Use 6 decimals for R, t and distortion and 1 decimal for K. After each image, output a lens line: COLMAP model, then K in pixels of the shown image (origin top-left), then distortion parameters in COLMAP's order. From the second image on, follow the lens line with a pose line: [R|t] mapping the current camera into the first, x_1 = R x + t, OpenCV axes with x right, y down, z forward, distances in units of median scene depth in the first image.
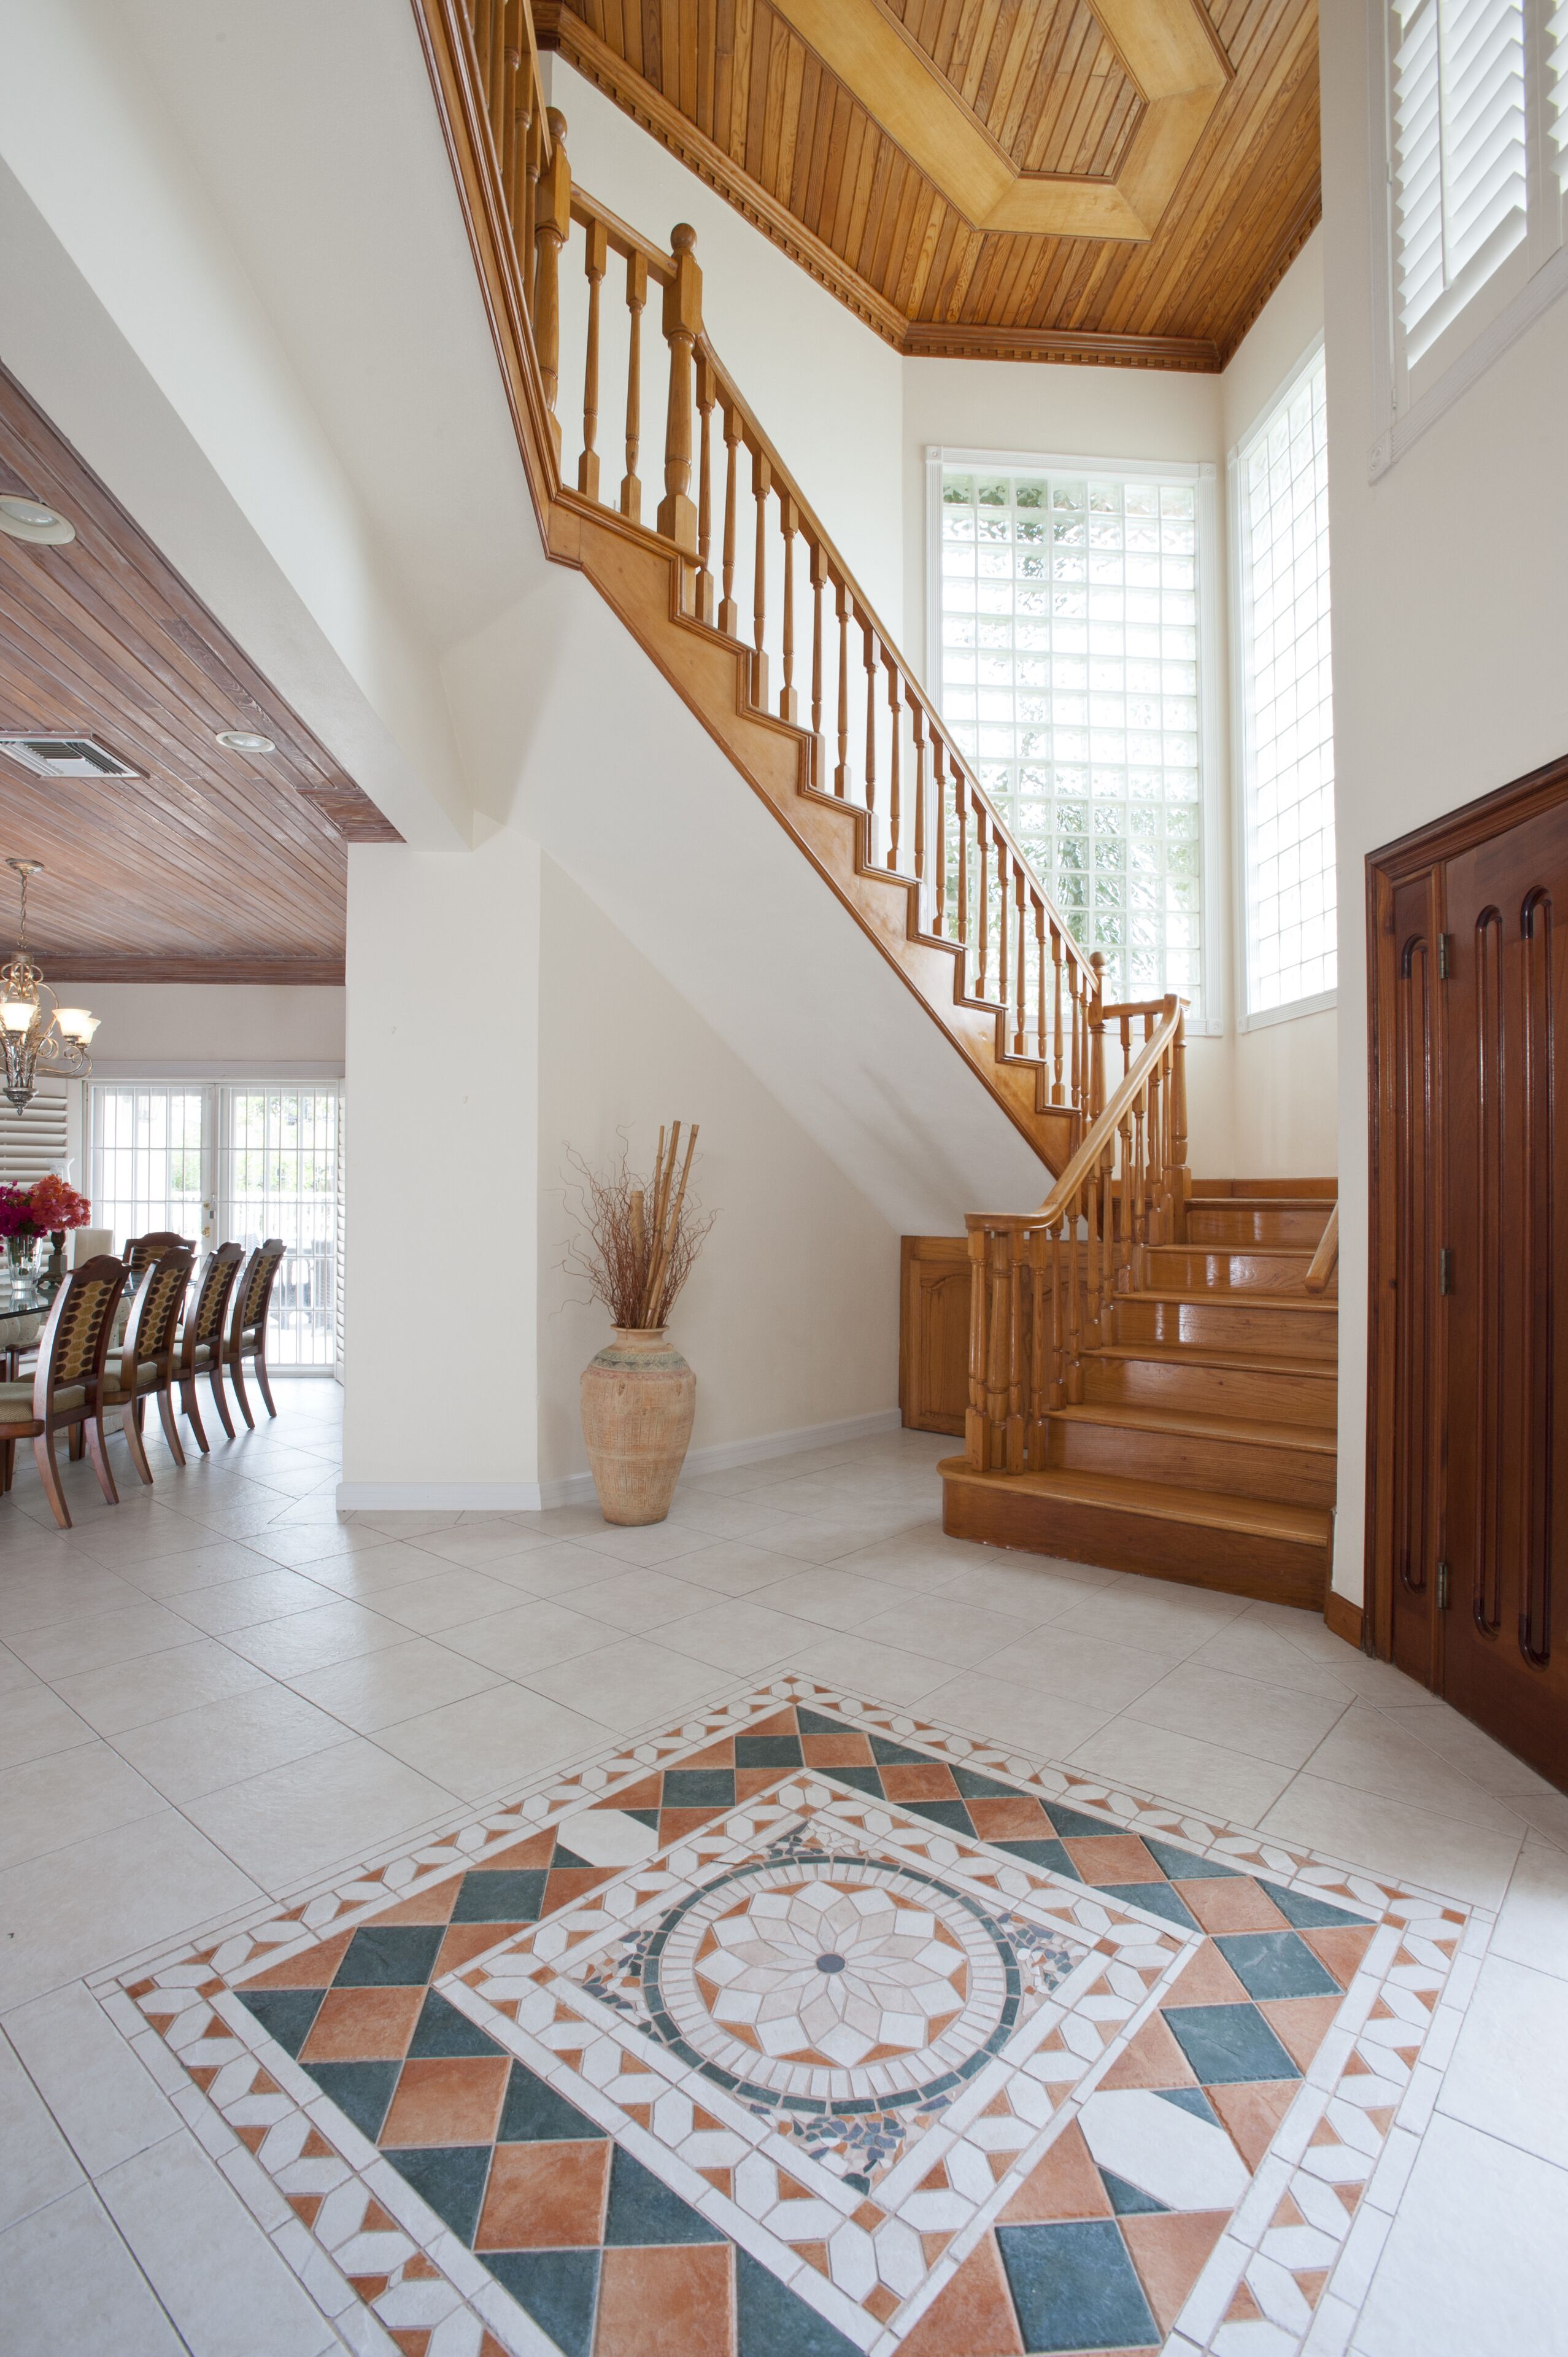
lens RADIAL K [[1077.7, 0, 784.0], [0, 1077.7, 1178.5], [0, 0, 1]] dist [-0.066933, 0.027412]
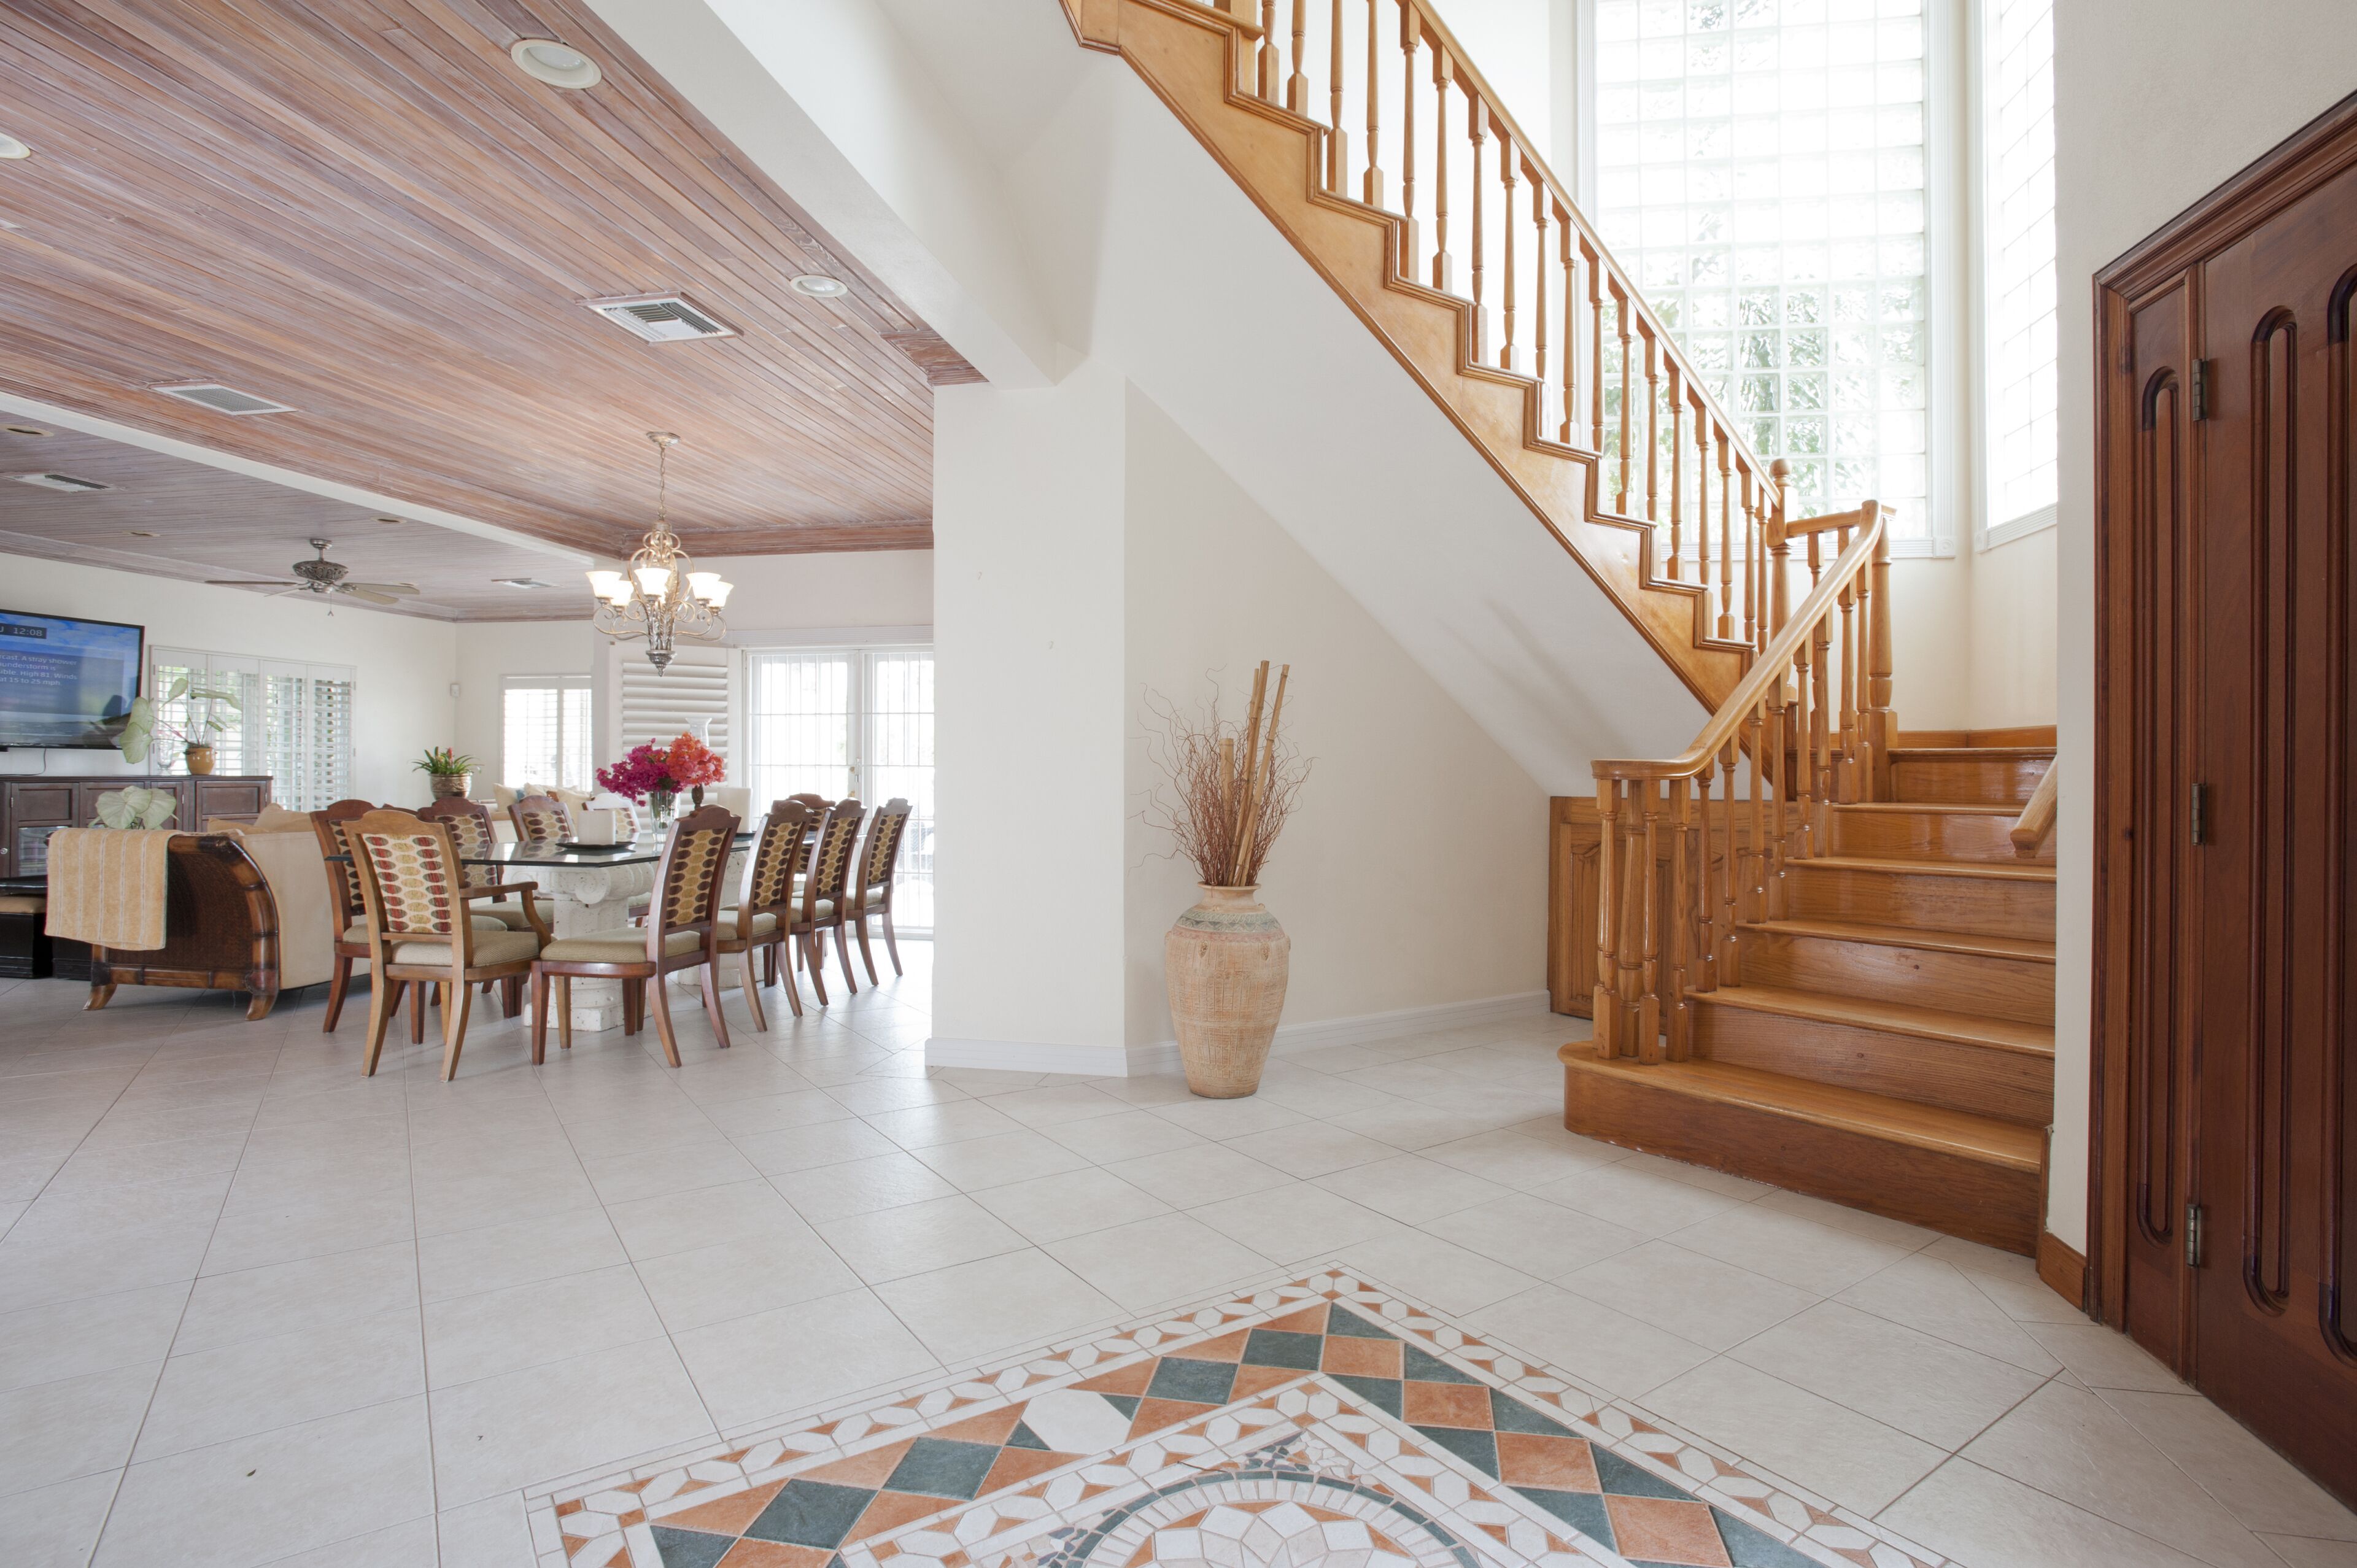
lens RADIAL K [[1128.3, 0, 1214.0], [0, 1128.3, 772.3], [0, 0, 1]] dist [-0.064572, 0.031217]
pose [[0.972225, -0.002408, -0.234036, 0.087875], [0.005783, 0.999889, 0.013736, 0.029456], [0.233976, -0.014708, 0.972131, 0.058072]]
